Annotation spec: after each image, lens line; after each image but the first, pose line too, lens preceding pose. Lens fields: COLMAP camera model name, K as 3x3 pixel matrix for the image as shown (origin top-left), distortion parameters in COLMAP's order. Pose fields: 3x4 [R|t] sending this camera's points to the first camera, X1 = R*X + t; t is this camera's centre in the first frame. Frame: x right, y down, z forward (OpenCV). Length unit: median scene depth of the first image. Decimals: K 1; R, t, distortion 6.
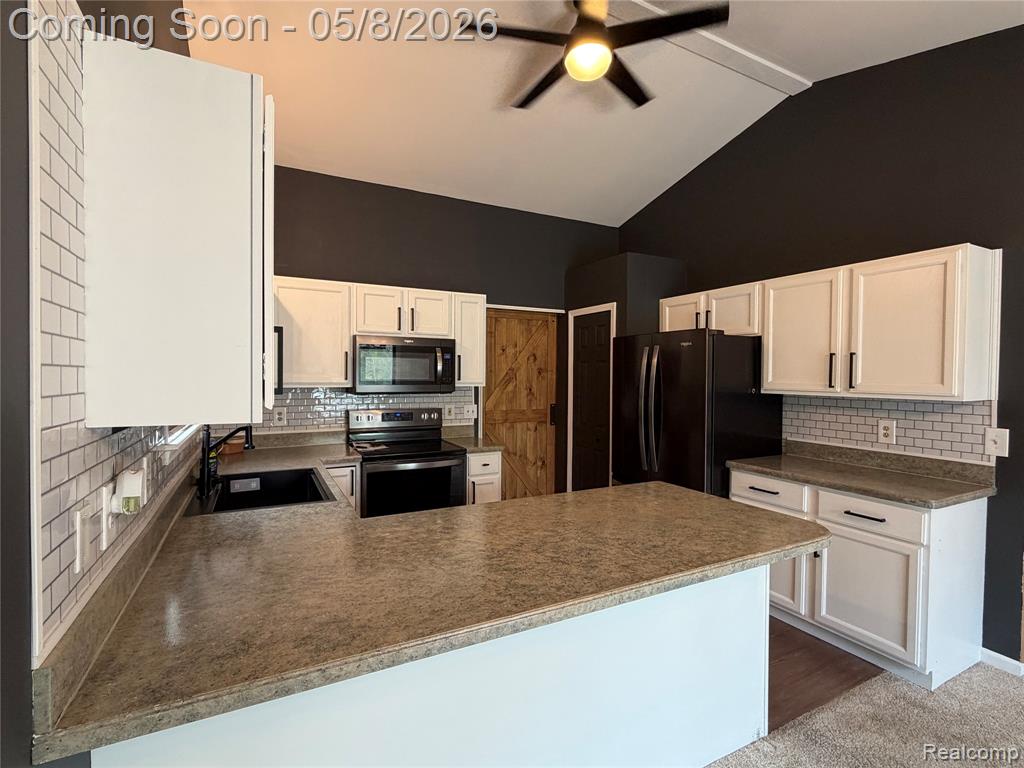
lens RADIAL K [[482.4, 0, 511.4], [0, 482.4, 382.5], [0, 0, 1]] dist [-0.000419, 0.000119]
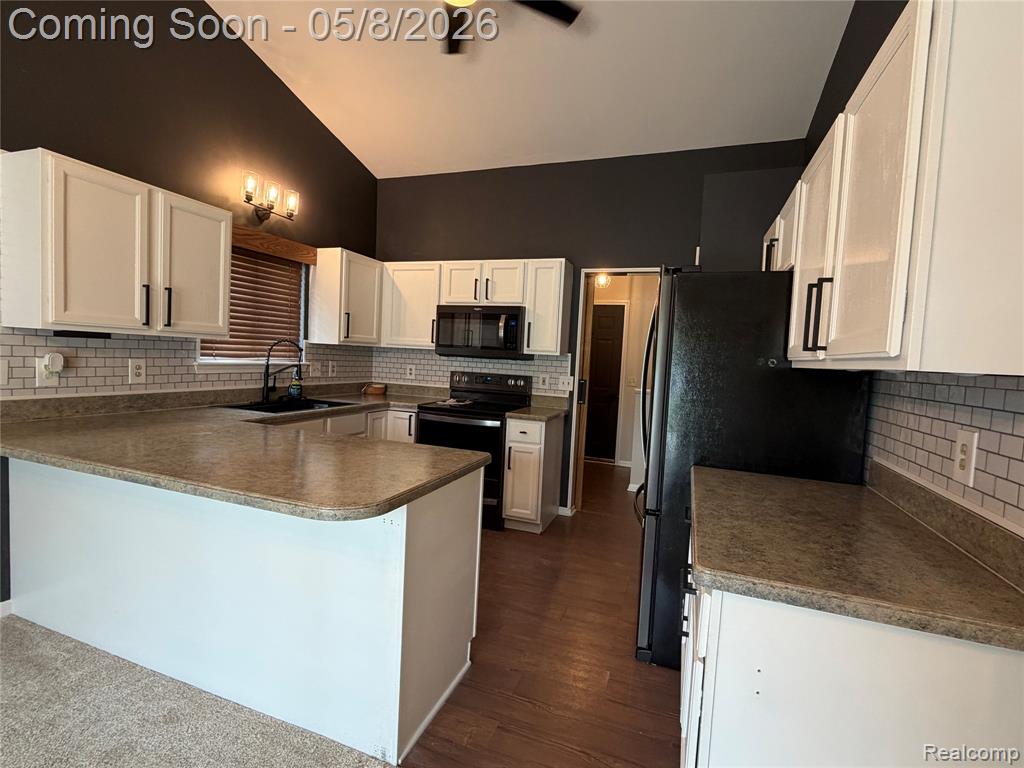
lens RADIAL K [[482.4, 0, 512.2], [0, 482.4, 383.5], [0, 0, 1]] dist [-0.000419, 0.000119]
pose [[0.673502, 0.069017, -0.735956, 0.631261], [-0.058783, 0.997479, 0.039748, 0.033062], [0.736844, 0.016492, 0.675861, 0.313393]]
